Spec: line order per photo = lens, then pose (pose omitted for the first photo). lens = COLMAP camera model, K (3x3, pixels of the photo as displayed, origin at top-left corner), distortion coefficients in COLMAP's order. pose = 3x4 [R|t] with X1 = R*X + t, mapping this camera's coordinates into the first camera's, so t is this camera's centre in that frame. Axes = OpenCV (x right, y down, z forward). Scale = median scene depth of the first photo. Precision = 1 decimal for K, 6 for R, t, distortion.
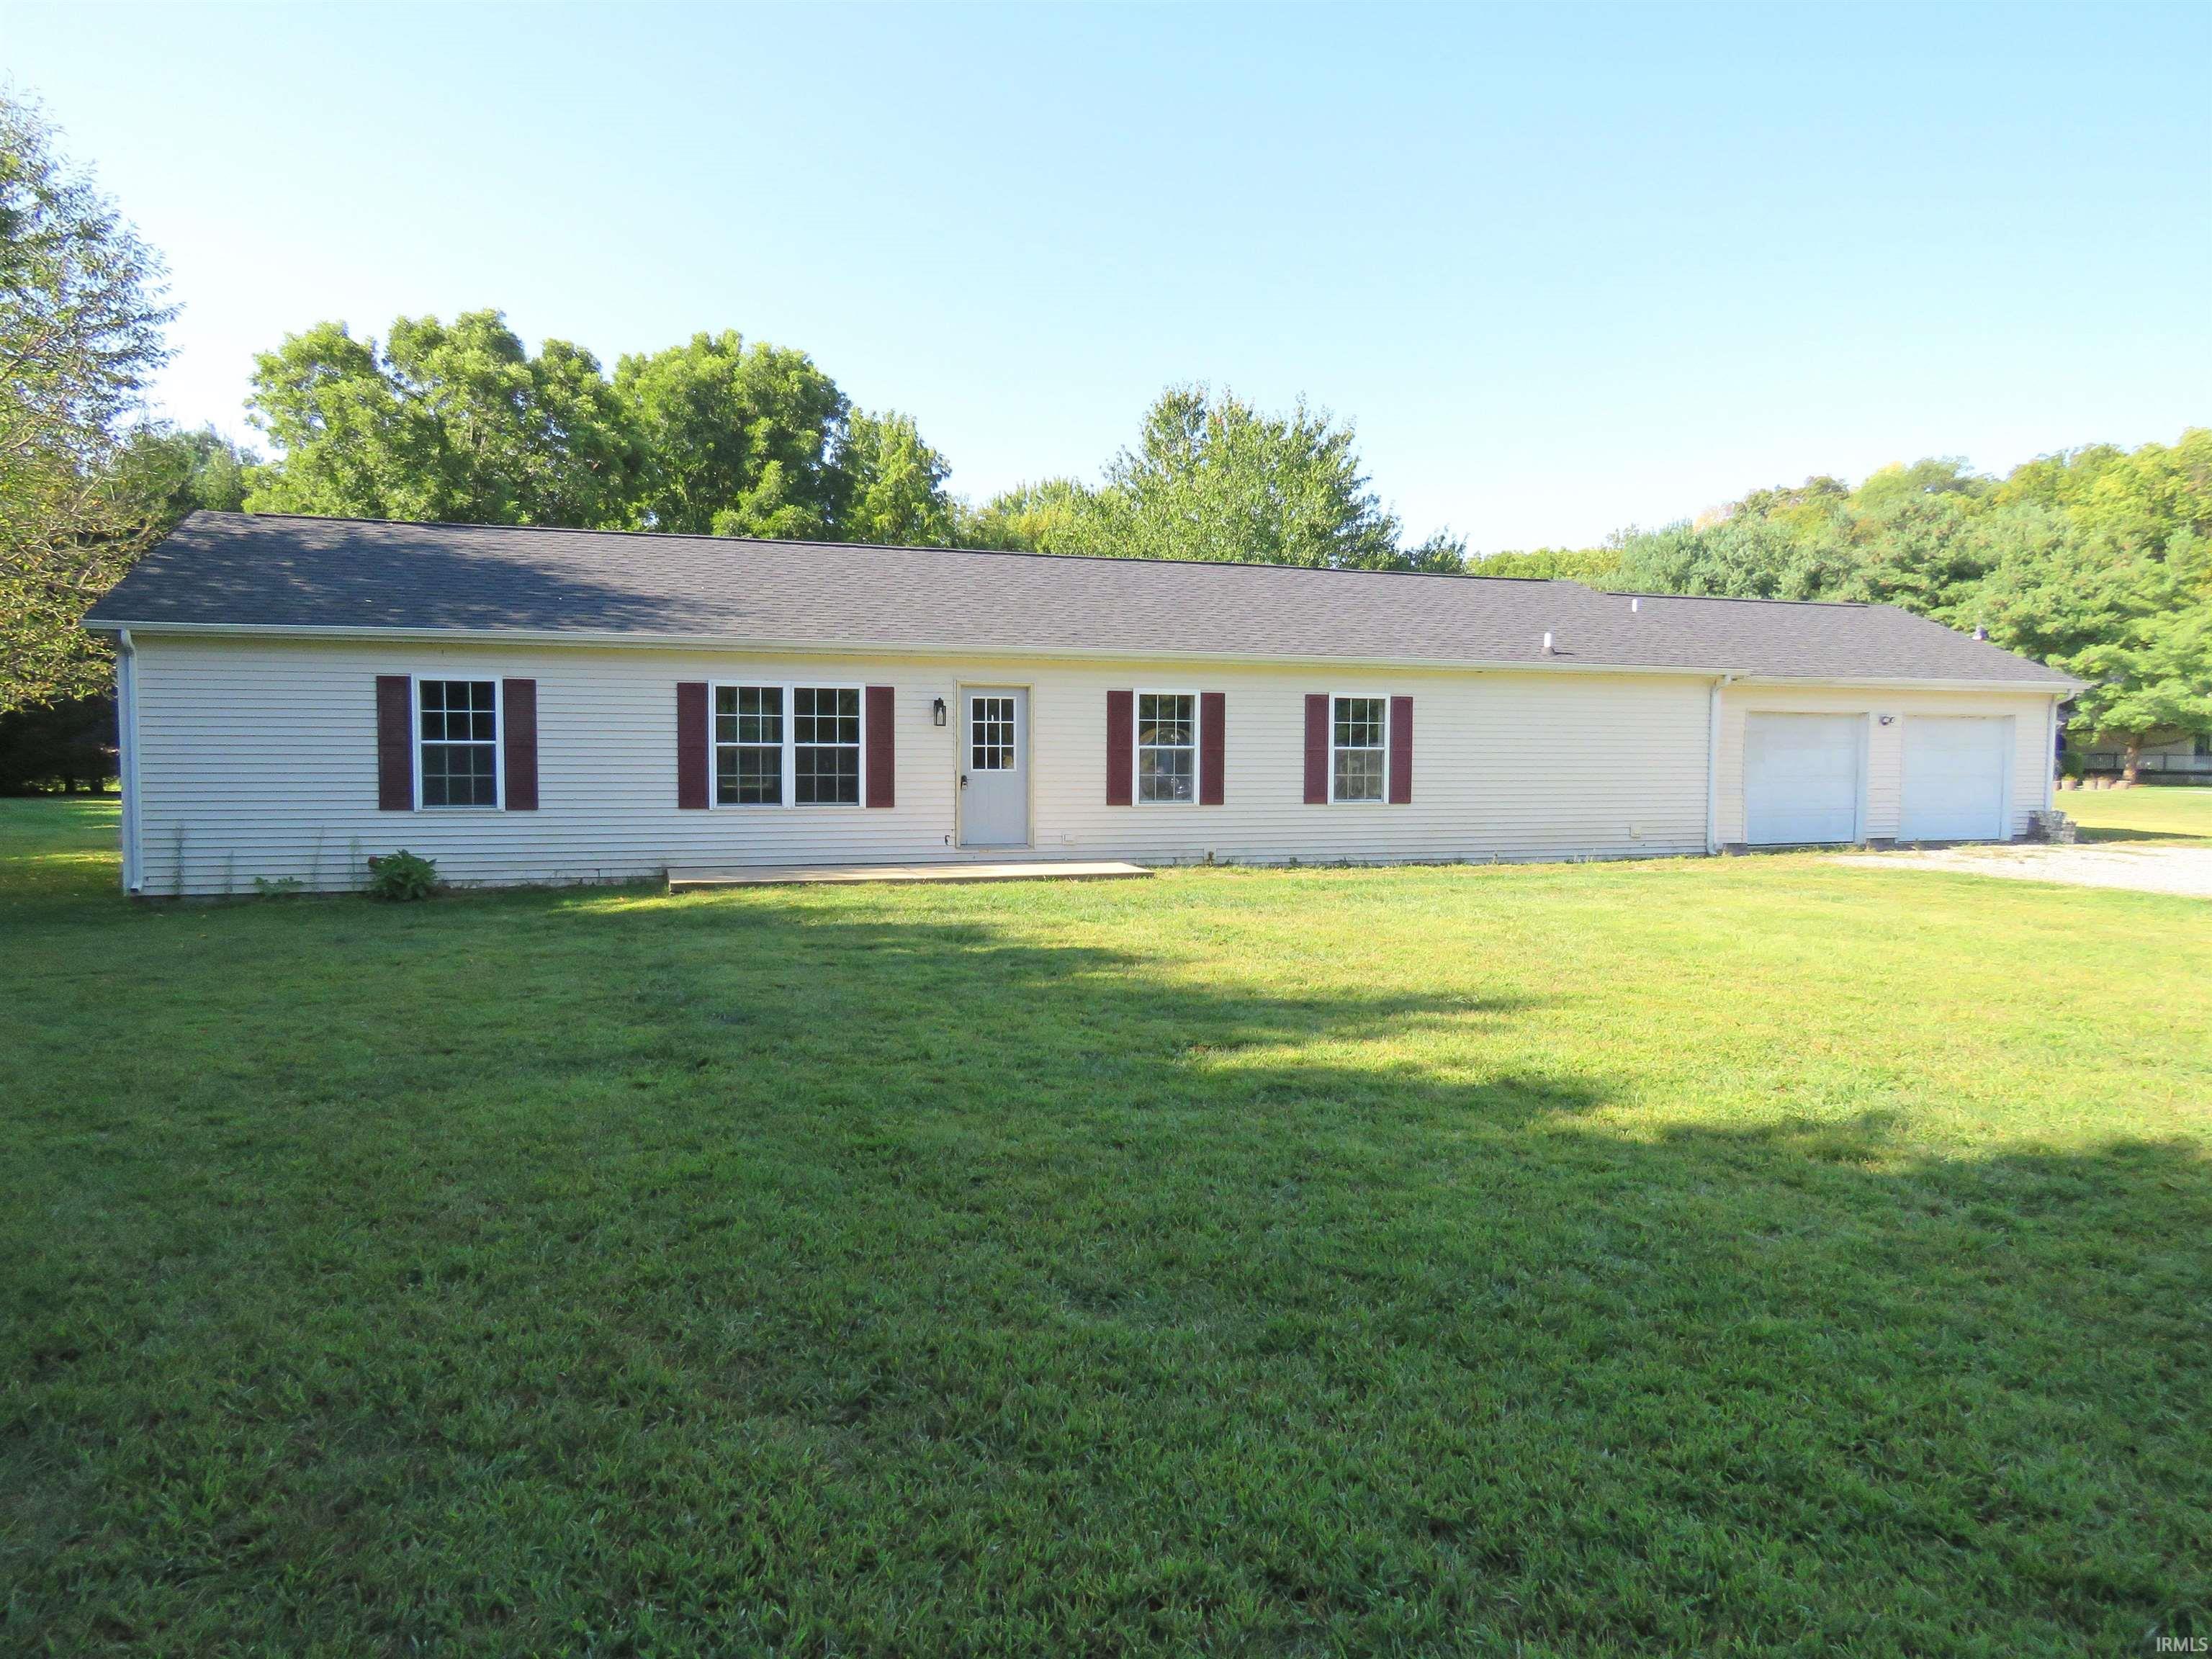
lens RADIAL K [[1664.5, 0, 1106.1], [0, 1664.5, 827.6], [0, 0, 1]] dist [0.001857, 0.000168]
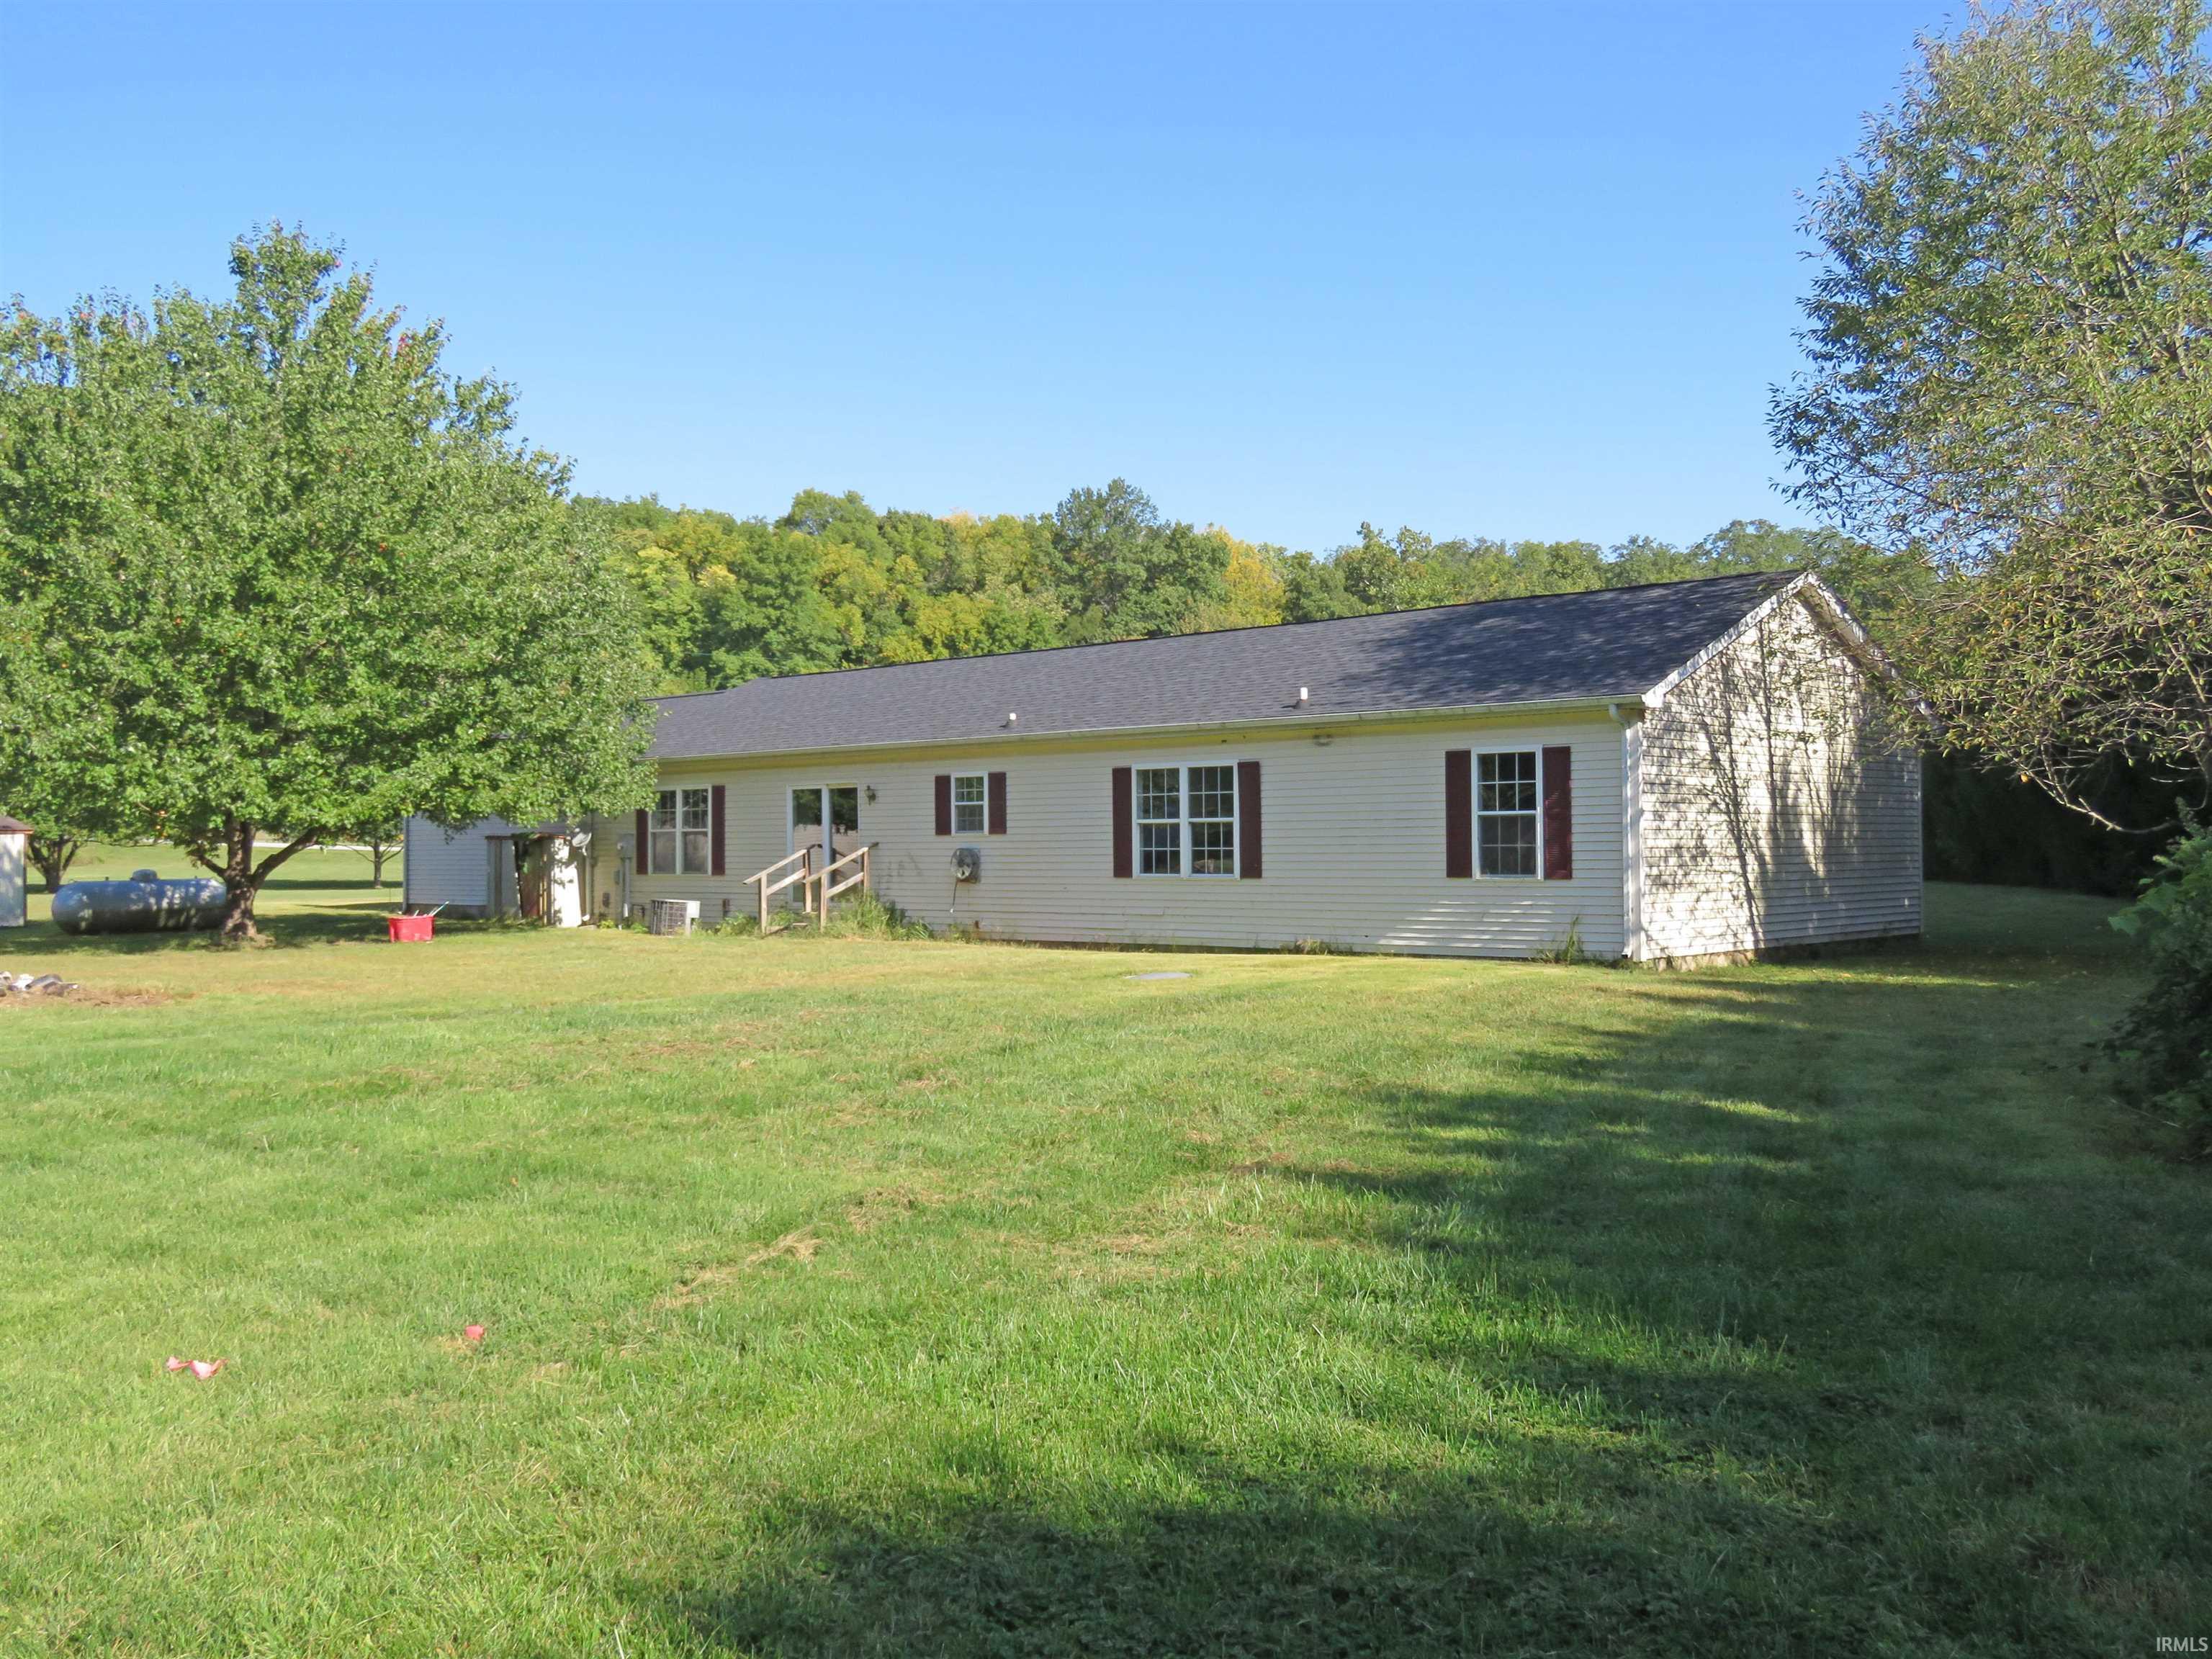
lens RADIAL K [[1998.6, 0, 1106.2], [0, 1998.6, 833.0], [0, 0, 1]] dist [-0.002488, -0.000170]
pose [[0.444861, -0.011500, -0.895526, 0.946245], [-0.017366, 0.999619, -0.021464, -0.012490], [0.895431, 0.025100, 0.444491, 0.372711]]
